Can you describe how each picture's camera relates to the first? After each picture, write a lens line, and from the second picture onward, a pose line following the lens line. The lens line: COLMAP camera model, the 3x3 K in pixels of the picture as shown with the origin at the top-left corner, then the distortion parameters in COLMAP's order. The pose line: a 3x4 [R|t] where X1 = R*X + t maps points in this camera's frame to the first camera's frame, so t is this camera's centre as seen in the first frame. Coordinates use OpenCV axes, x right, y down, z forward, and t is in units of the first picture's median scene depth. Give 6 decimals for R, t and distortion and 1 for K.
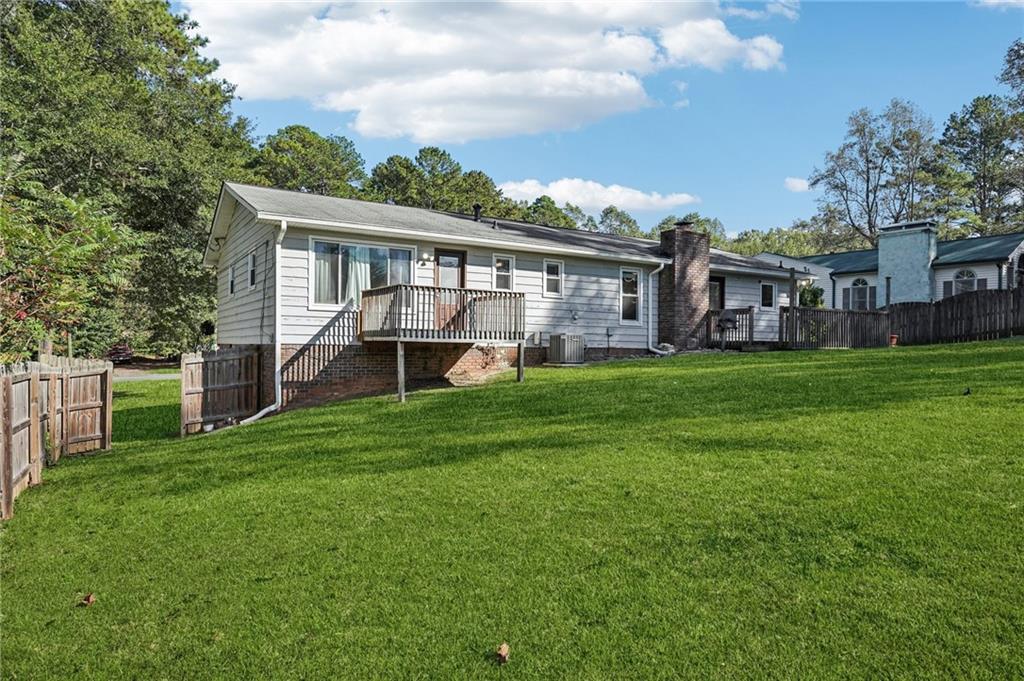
lens RADIAL K [[650.5, 0, 513.2], [0, 650.5, 347.0], [0, 0, 1]] dist [-0.019870, 0.000006]
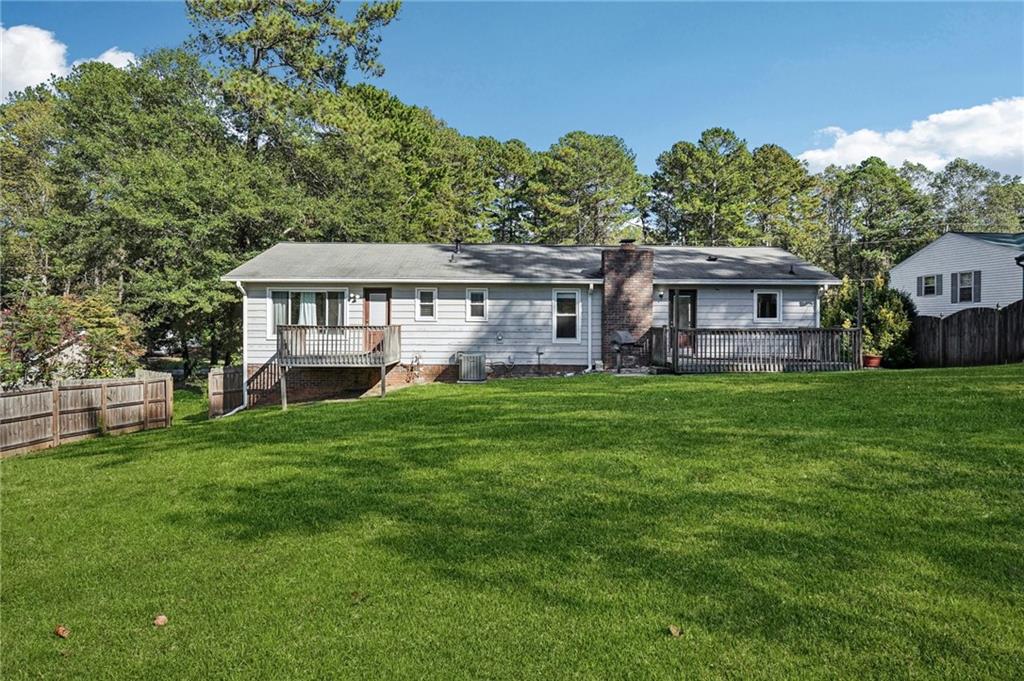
lens RADIAL K [[650.5, 0, 513.2], [0, 650.5, 334.2], [0, 0, 1]] dist [-0.019870, 0.000006]
pose [[0.844043, 0.001278, -0.536273, 0.715849], [0.006739, 0.999893, 0.012989, -0.066313], [0.536233, -0.014577, 0.843944, 0.067270]]
